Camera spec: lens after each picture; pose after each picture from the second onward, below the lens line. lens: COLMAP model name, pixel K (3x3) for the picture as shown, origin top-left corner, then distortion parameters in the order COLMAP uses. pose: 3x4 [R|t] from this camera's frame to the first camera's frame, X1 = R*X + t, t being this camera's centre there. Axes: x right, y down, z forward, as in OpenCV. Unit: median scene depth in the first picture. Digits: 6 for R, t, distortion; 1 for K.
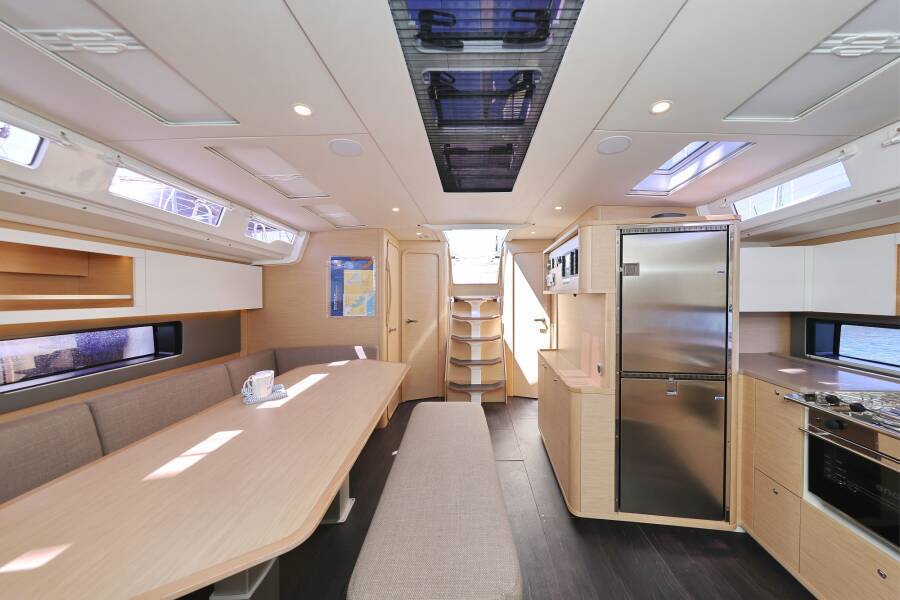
lens RADIAL K [[297.7, 0, 480.1], [0, 297.7, 299.5], [0, 0, 1]] dist [0.000225, 0.000024]
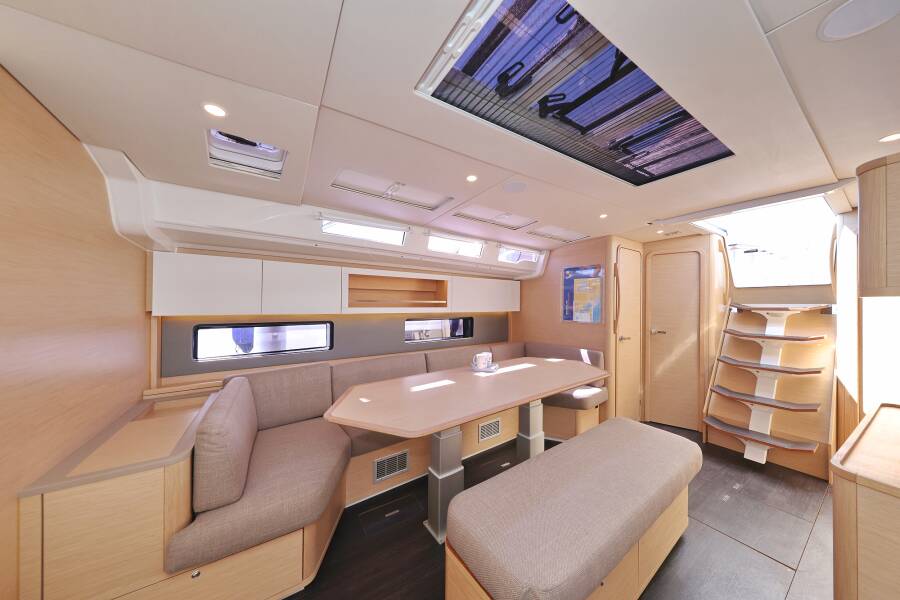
lens RADIAL K [[287.8, 0, 455.8], [0, 287.8, 300.3], [0, 0, 1]] dist [0.001422, 0.000097]
pose [[0.537666, -0.003960, -0.843148, 0.210305], [-0.019326, 0.999668, -0.017019, 0.005589], [0.842936, 0.025445, 0.537412, 0.053231]]
